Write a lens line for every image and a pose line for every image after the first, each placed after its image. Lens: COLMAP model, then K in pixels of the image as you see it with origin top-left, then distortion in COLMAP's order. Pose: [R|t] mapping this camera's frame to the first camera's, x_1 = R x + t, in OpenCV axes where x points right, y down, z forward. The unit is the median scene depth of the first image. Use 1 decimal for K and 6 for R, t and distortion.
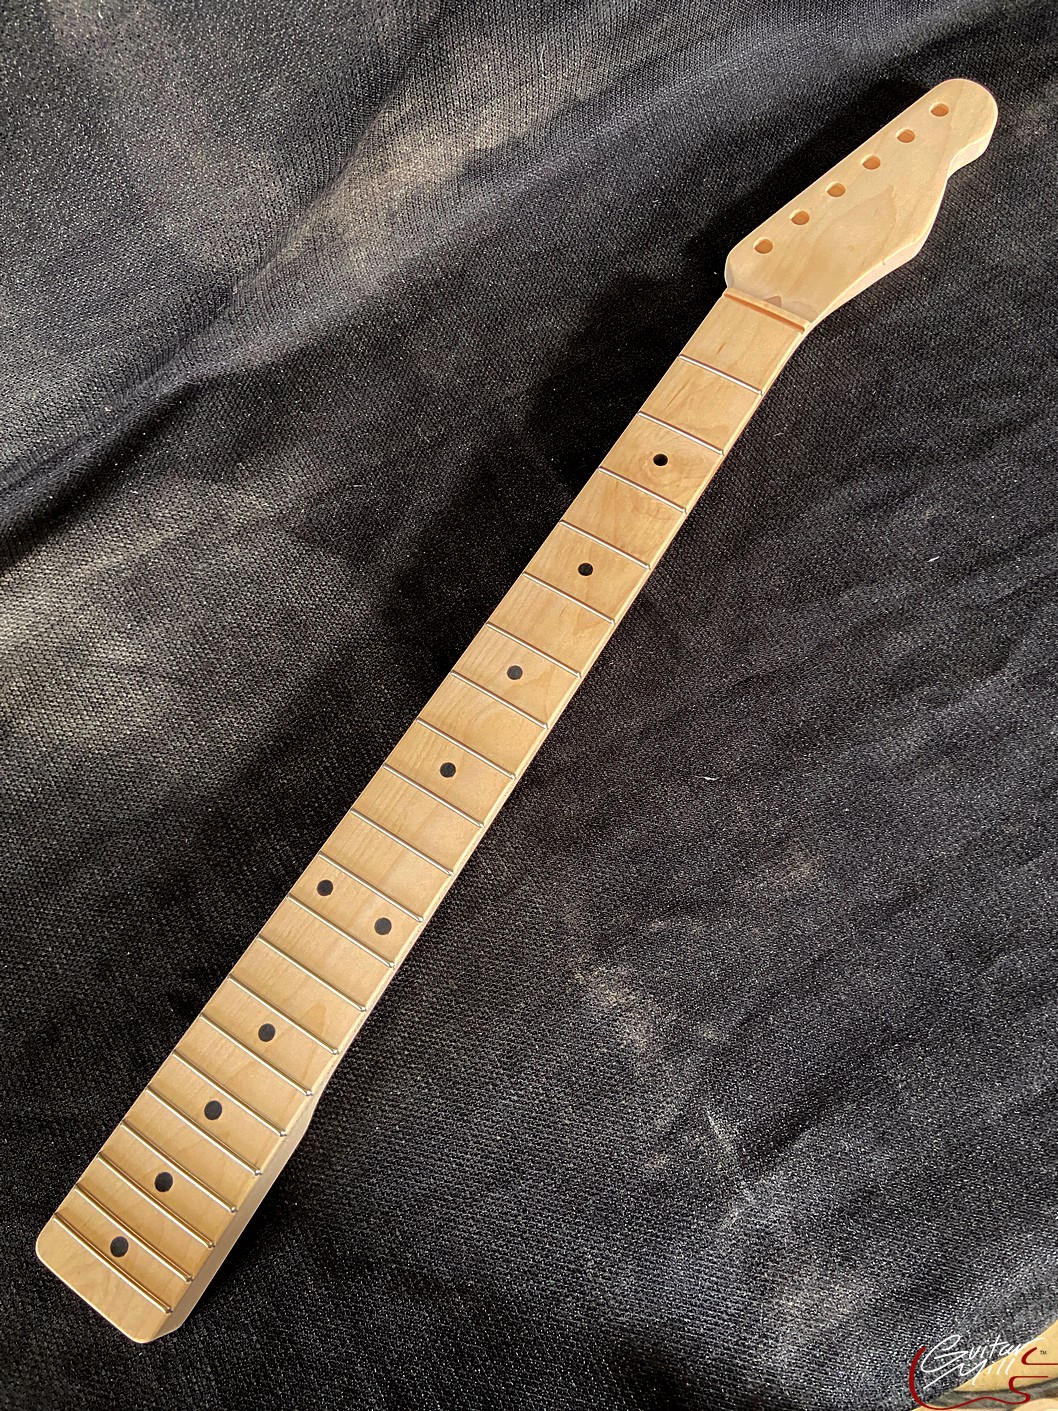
lens RADIAL K [[1081.9, 0, 532.4], [0, 1081.9, 697.6], [0, 0, 1]] dist [0.111422, -0.151762]
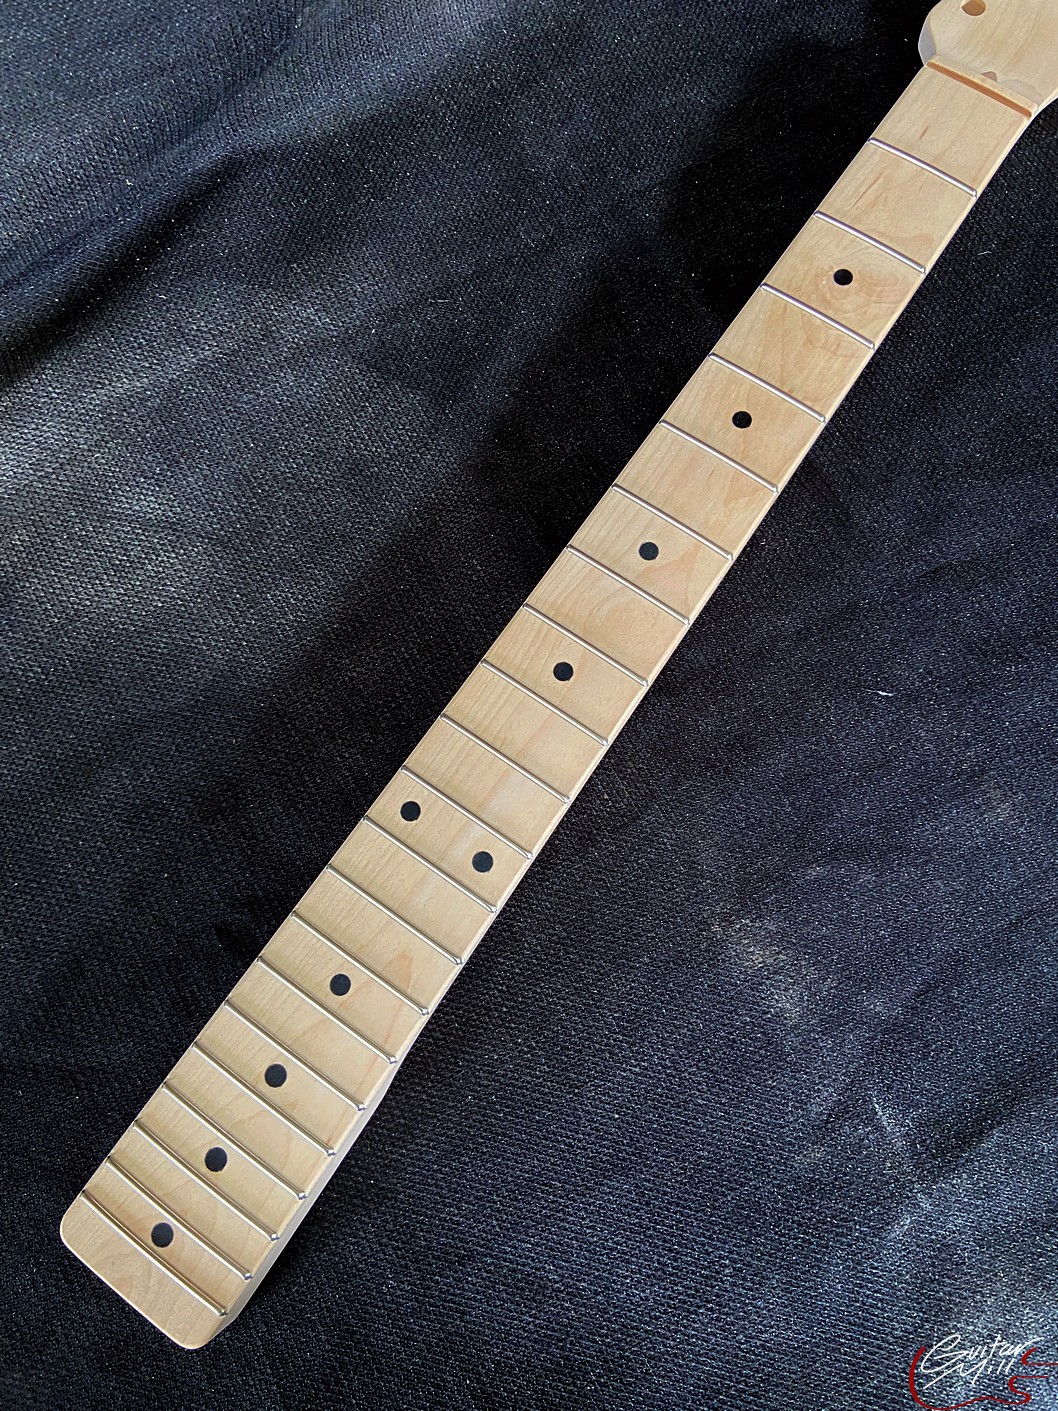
lens RADIAL K [[1081.9, 0, 539.6], [0, 1081.9, 713.6], [0, 0, 1]] dist [0.111422, -0.151762]
pose [[0.999187, 0.039312, 0.008963, -0.097067], [-0.040151, 0.990479, 0.131675, -0.006573], [-0.003701, -0.131928, 0.991252, 0.195668]]
